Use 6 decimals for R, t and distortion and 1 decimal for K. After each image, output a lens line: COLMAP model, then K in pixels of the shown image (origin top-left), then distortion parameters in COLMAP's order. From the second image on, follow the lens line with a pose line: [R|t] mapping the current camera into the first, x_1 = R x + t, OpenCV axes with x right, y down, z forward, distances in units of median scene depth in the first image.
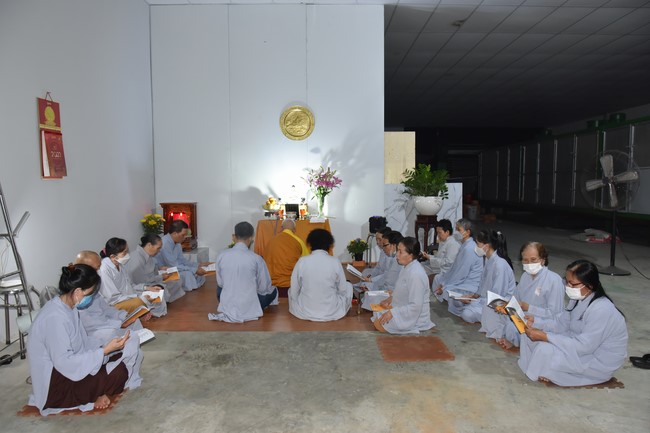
lens RADIAL K [[470.0, 0, 328.1], [0, 470.0, 218.5], [0, 0, 1]] dist [-0.039856, 0.002130]
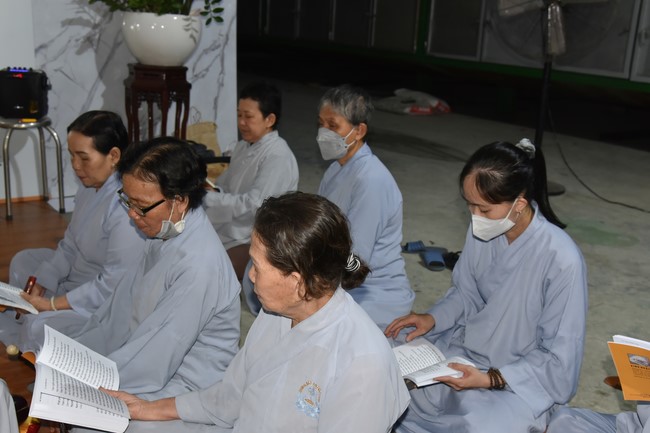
lens RADIAL K [[730.2, 0, 325.7], [0, 730.2, 219.3], [0, 0, 1]] dist [-0.021833, 0.000000]
pose [[0.835989, -0.103649, 0.538868, -0.003955], [-0.015971, 0.976988, 0.212696, -0.013314], [-0.548513, -0.186418, 0.815096, 0.426491]]
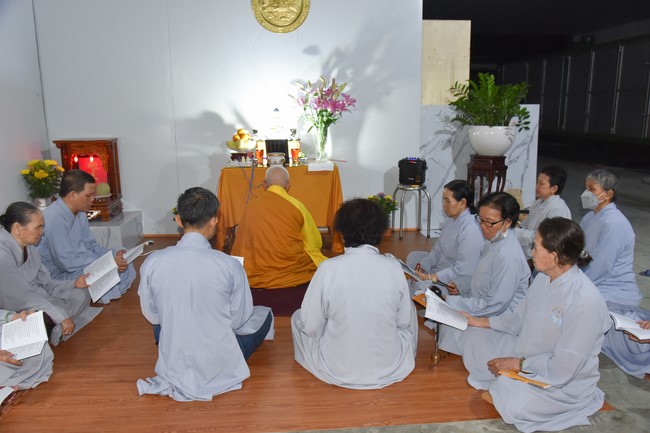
lens RADIAL K [[525.5, 0, 326.2], [0, 525.5, 222.7], [0, 0, 1]] dist [-0.046586, -0.003610]
pose [[0.997388, -0.018873, 0.069714, -0.059705], [0.008726, 0.989673, 0.143077, -0.020339], [-0.071695, -0.142095, 0.987253, 0.299794]]
